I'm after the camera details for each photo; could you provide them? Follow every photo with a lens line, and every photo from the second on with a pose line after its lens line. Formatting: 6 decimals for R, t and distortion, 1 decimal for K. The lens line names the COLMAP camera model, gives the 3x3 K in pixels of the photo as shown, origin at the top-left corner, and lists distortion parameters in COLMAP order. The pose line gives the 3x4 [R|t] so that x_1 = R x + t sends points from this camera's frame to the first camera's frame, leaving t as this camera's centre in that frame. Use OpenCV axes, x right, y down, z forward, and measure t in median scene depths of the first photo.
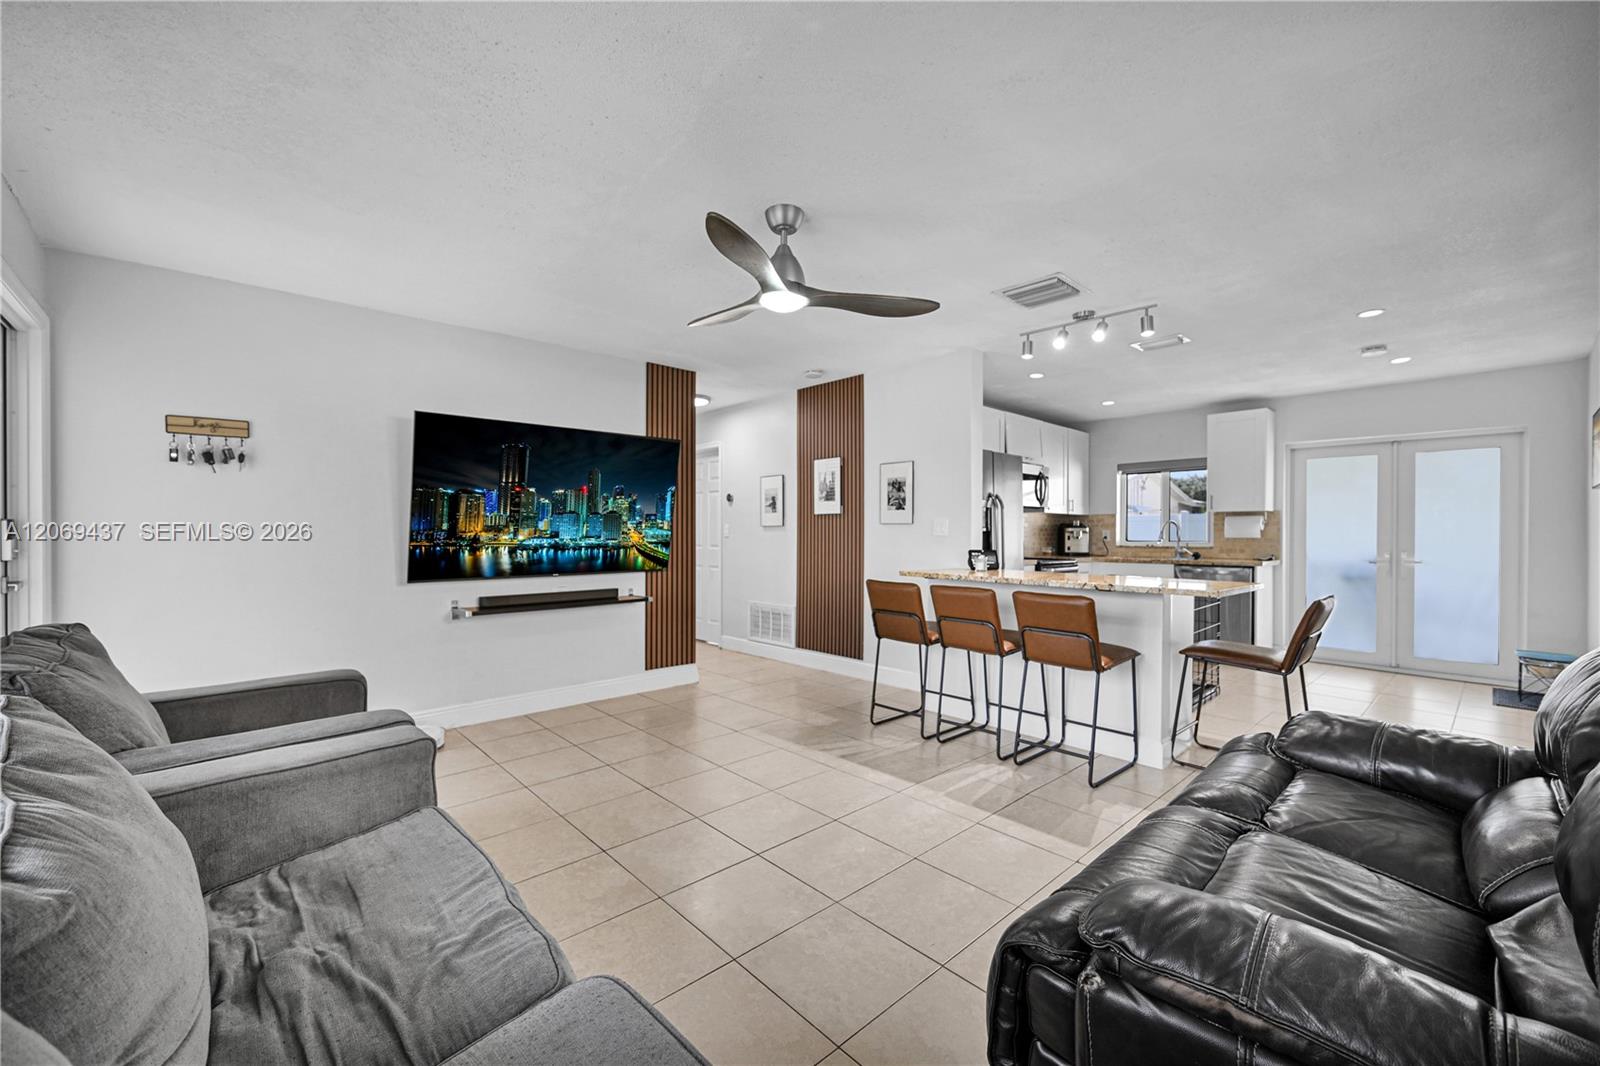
lens RADIAL K [[646.1, 0, 792.4], [0, 646.1, 534.5], [0, 0, 1]] dist [0.001544, -0.001202]
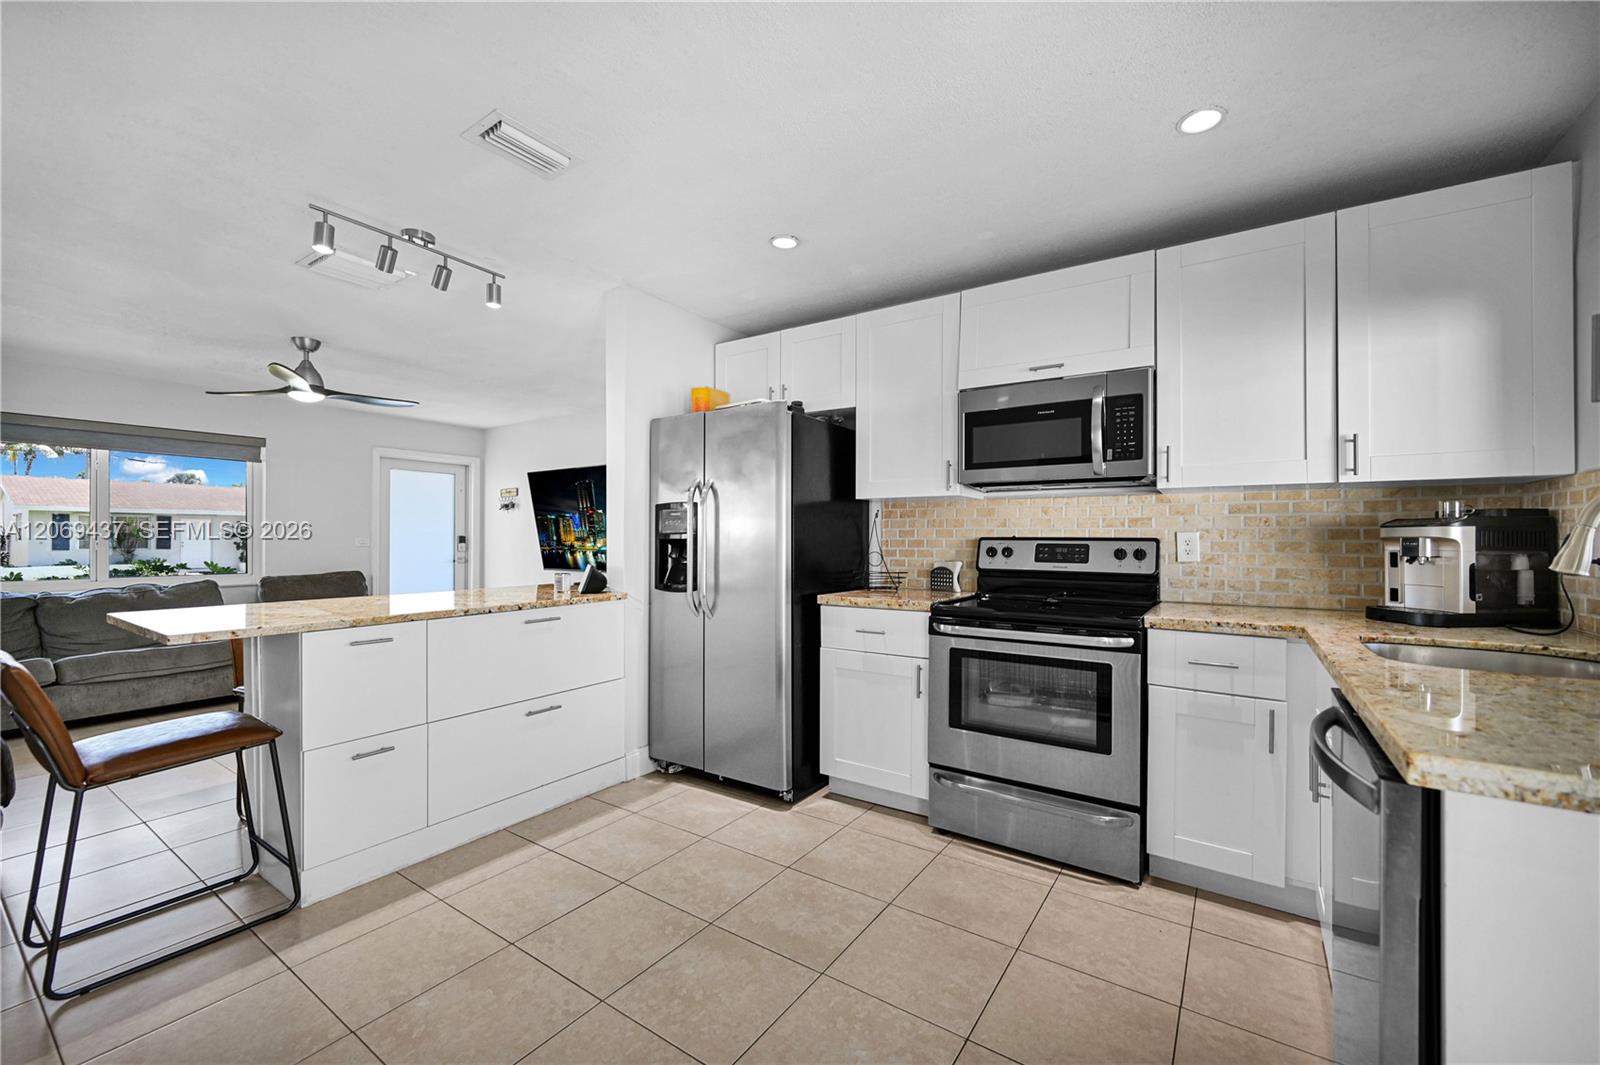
lens RADIAL K [[645.4, 0, 803.3], [0, 645.4, 536.7], [0, 0, 1]] dist [-0.000221, -0.000837]
pose [[0.224626, -0.002747, -0.974441, 1.088388], [-0.007326, 0.999963, -0.004507, -0.003367], [0.974417, 0.008151, 0.224598, 1.093836]]
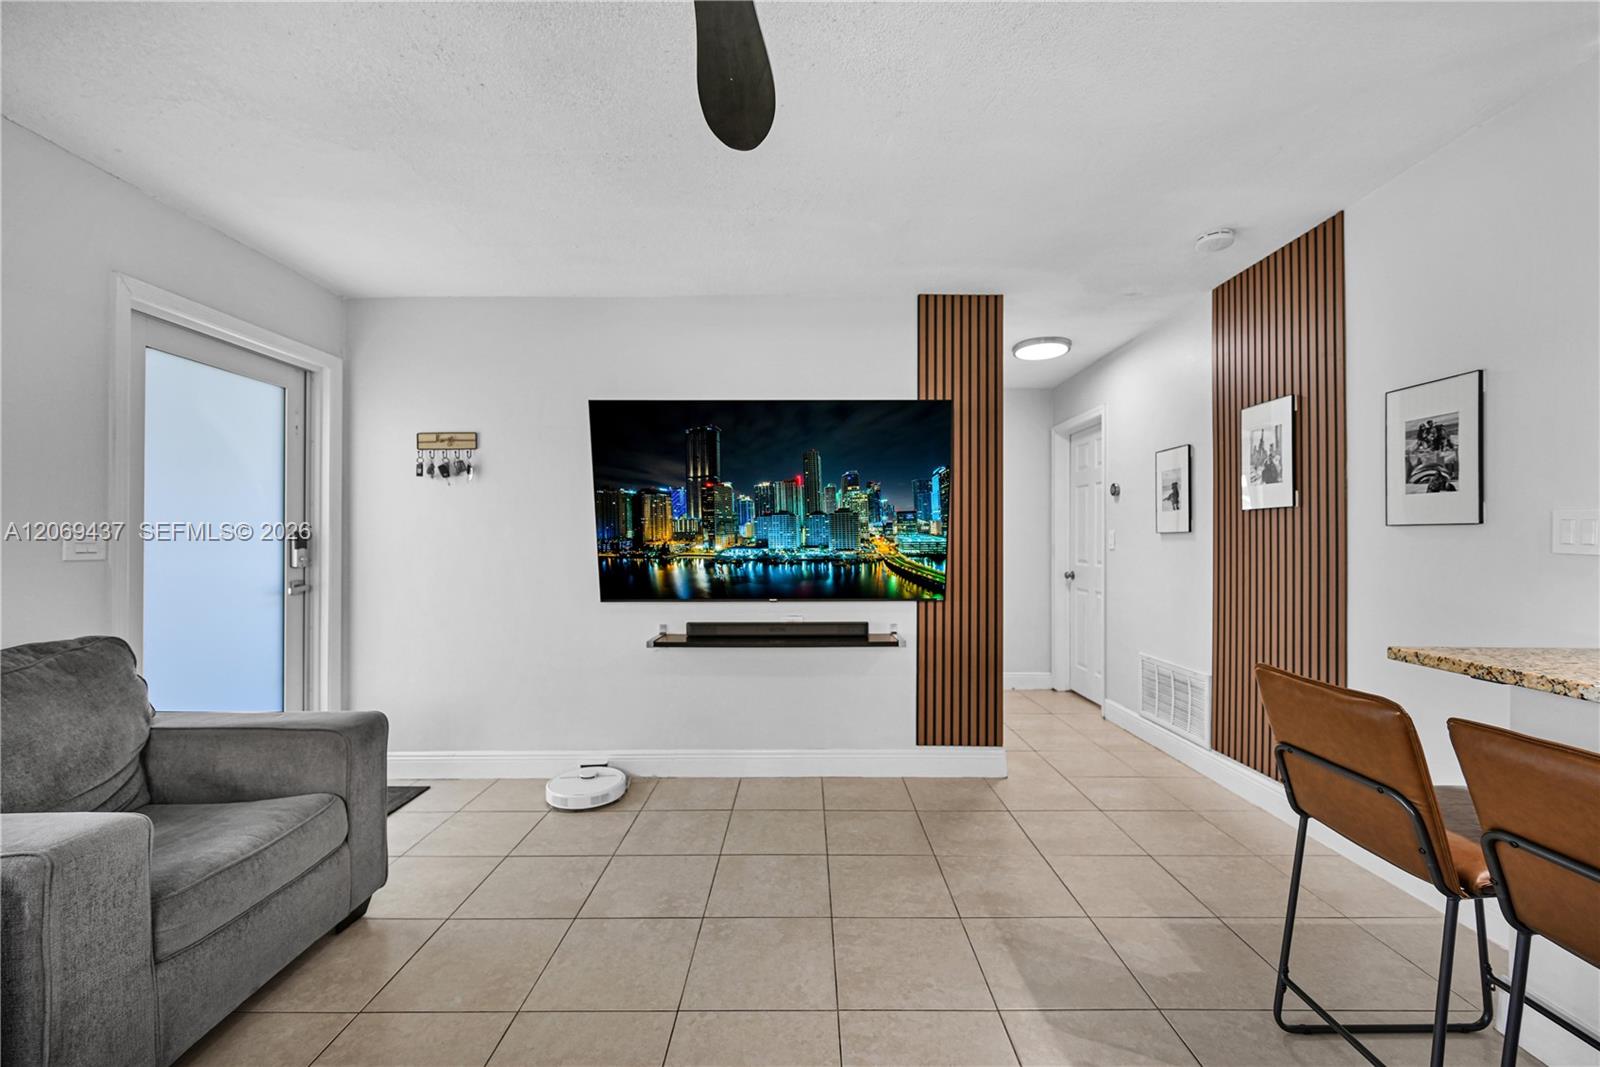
lens RADIAL K [[646.1, 0, 802.1], [0, 646.1, 532.4], [0, 0, 1]] dist [0.001544, -0.001202]
pose [[0.743499, -0.004917, -0.668719, 0.161350], [-0.006019, 0.999883, -0.014044, -0.003185], [0.668710, 0.014466, 0.743383, 0.472985]]
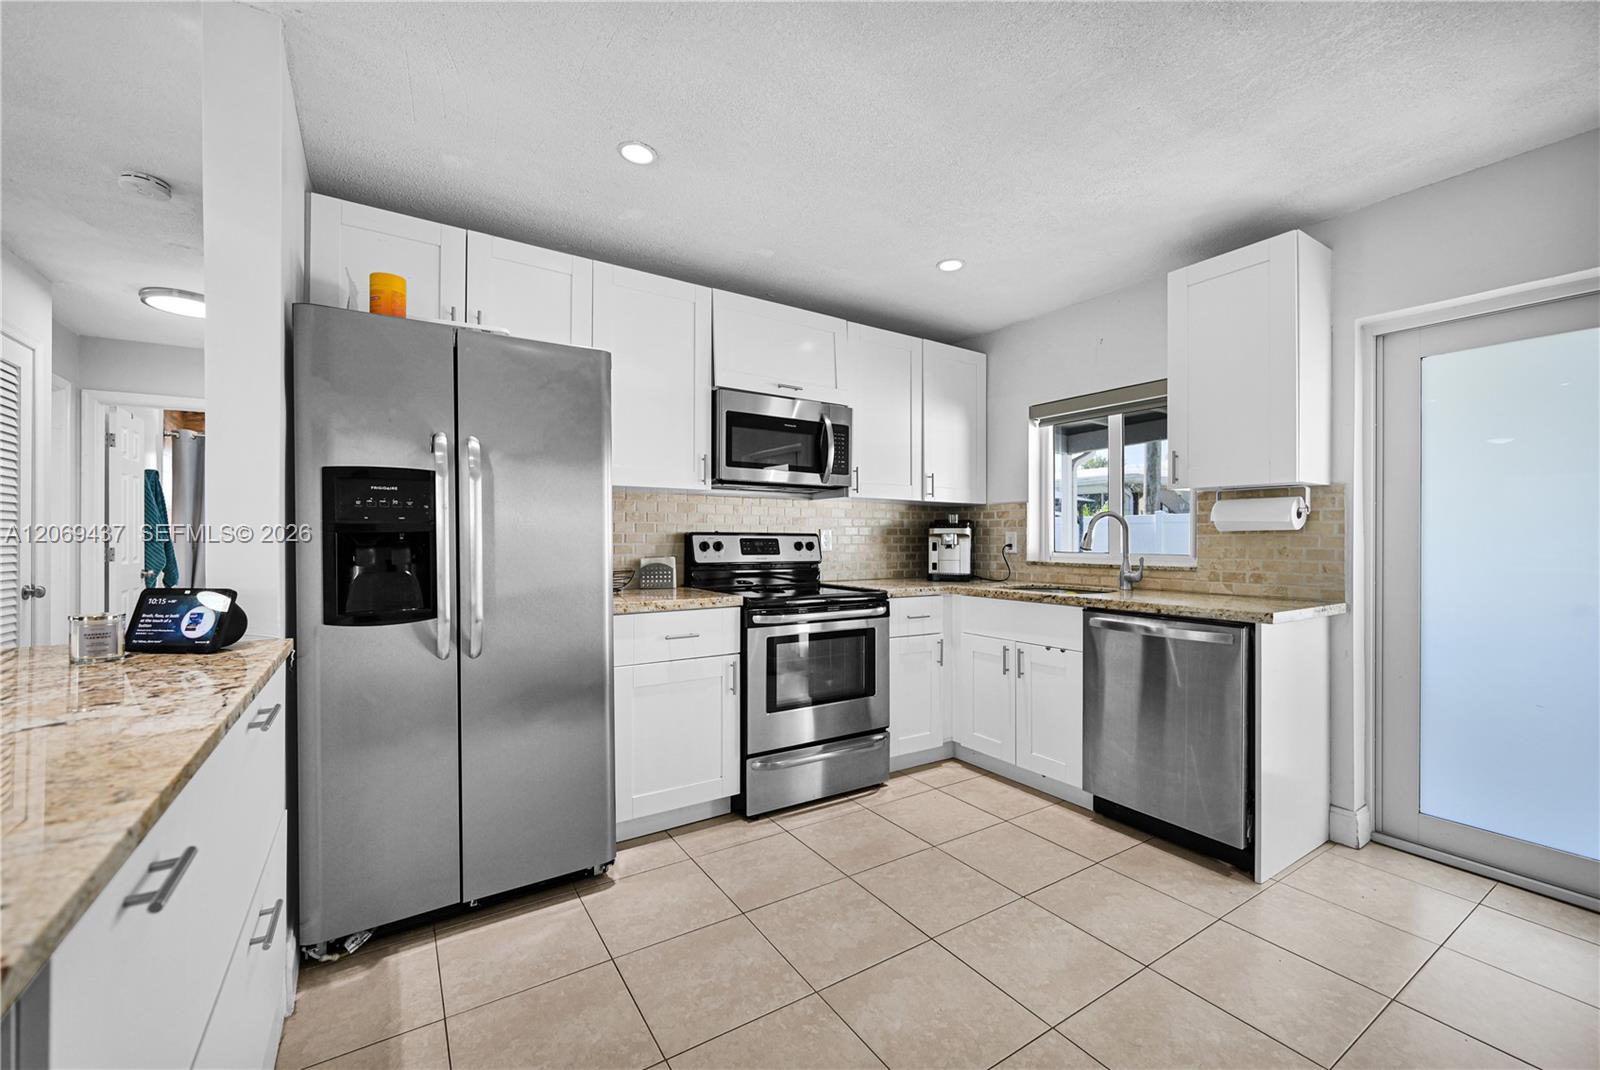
lens RADIAL K [[646.1, 0, 802.3], [0, 646.1, 536.8], [0, 0, 1]] dist [0.001544, -0.001202]
pose [[0.985131, 0.003976, -0.171761, 0.679005], [-0.005019, 0.999972, -0.005639, 0.001320], [0.171733, 0.006418, 0.985123, 0.749839]]
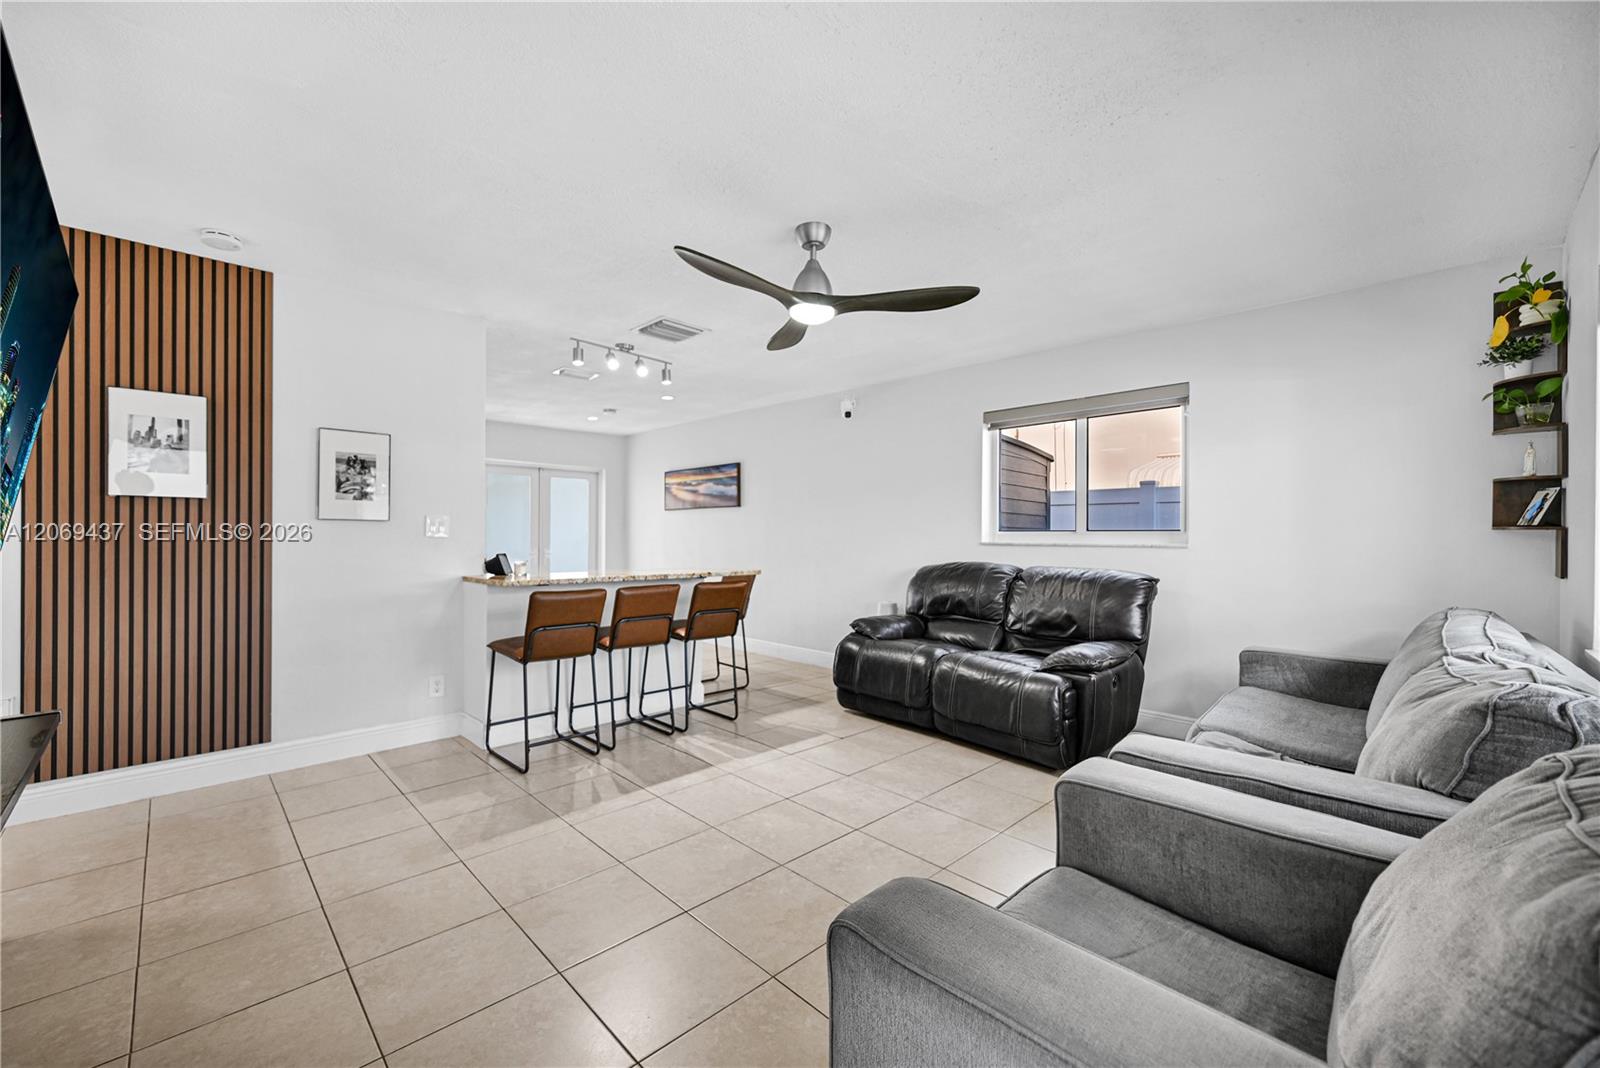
lens RADIAL K [[646.1, 0, 802.6], [0, 646.1, 535.3], [0, 0, 1]] dist [0.001544, -0.001202]
pose [[-0.044375, -0.003113, 0.999010, -0.648655], [-0.001192, 0.999995, 0.003063, -0.003292], [-0.999014, -0.001055, -0.044379, 0.650820]]
